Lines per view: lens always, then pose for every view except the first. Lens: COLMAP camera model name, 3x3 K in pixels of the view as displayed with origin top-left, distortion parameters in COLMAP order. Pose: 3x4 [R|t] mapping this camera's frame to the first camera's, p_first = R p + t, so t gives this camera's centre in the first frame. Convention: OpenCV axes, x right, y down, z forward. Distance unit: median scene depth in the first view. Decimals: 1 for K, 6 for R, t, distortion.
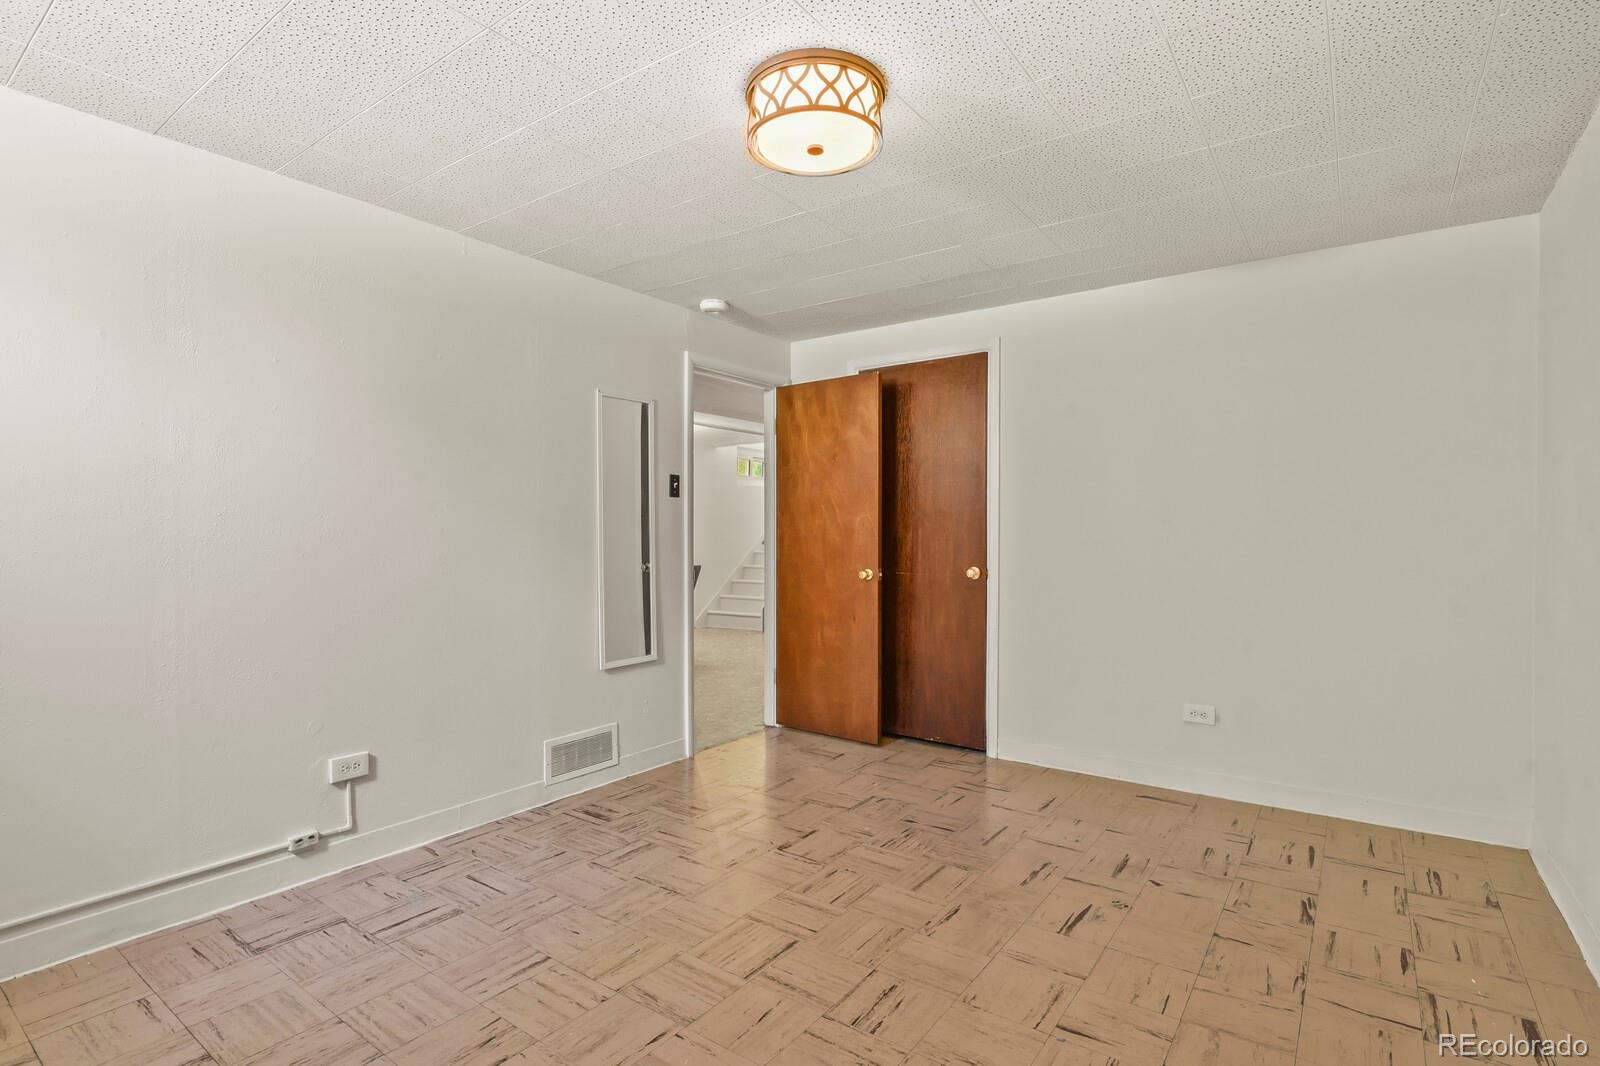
lens RADIAL K [[781.1, 0, 798.3], [0, 781.1, 539.4], [0, 0, 1]] dist [-0.015356, -0.001147]
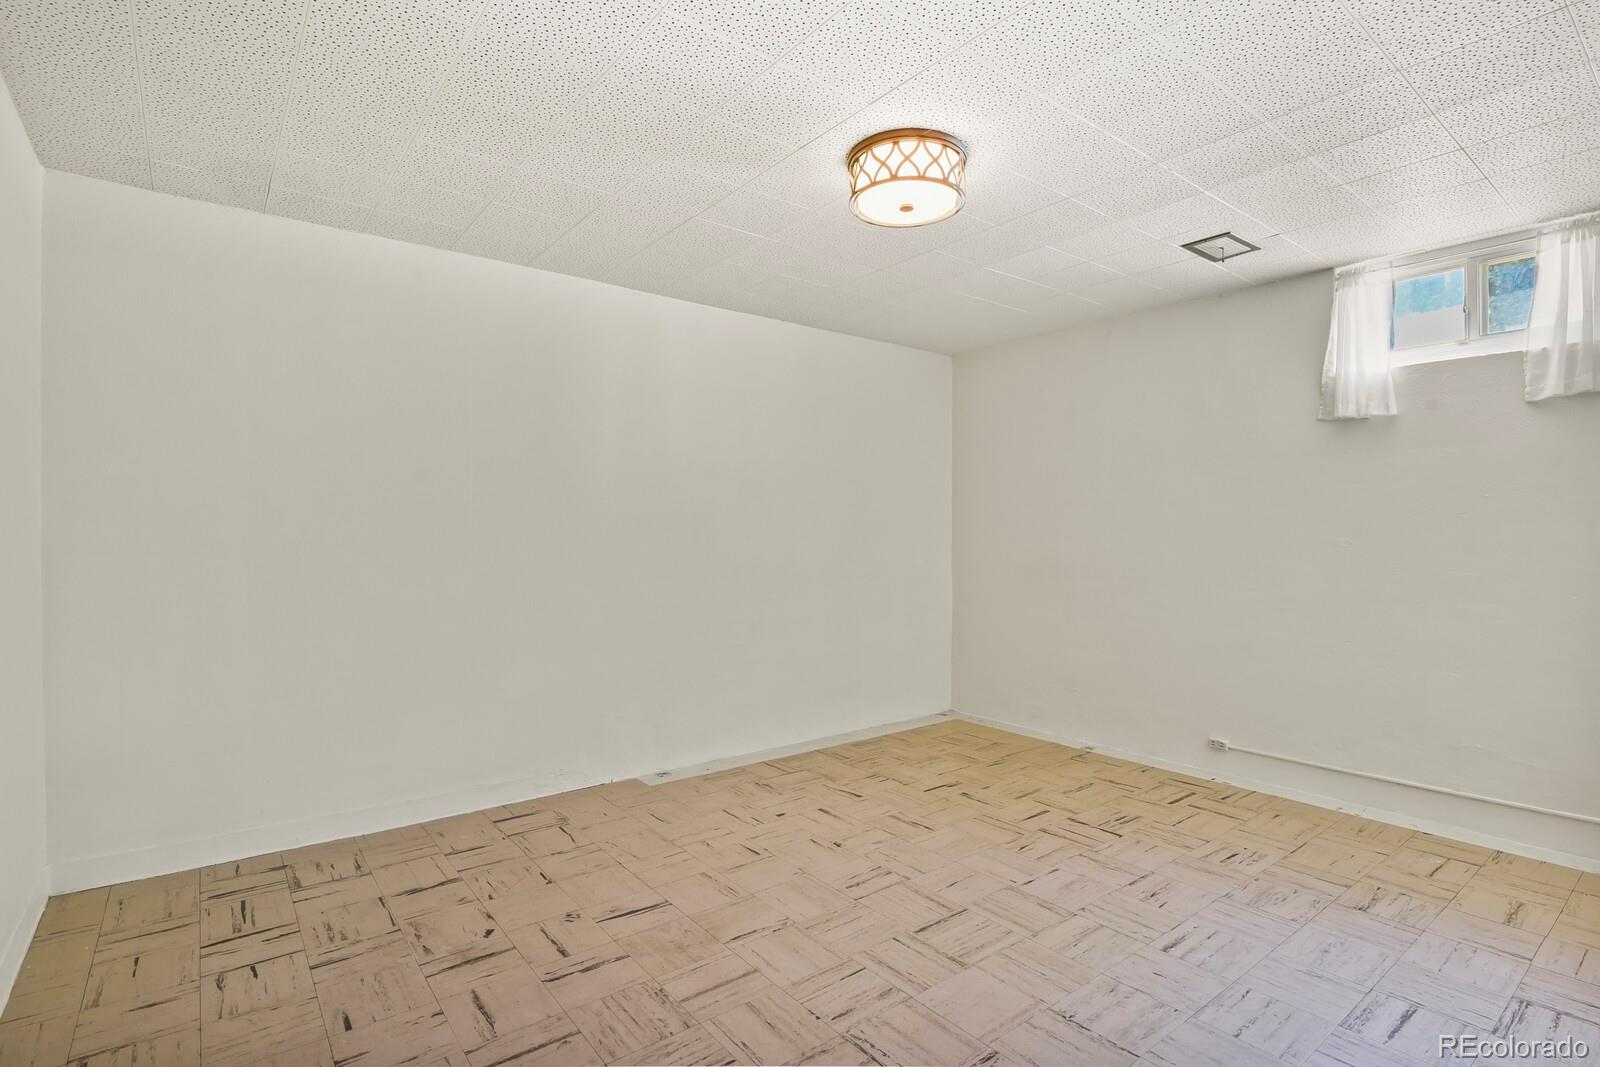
lens RADIAL K [[781.1, 0, 798.3], [0, 781.1, 539.9], [0, 0, 1]] dist [-0.015356, -0.001147]
pose [[-0.961954, -0.001244, 0.273210, -0.134579], [0.002918, 0.999886, 0.014826, -0.014268], [-0.273197, 0.015059, -0.961840, 2.051739]]
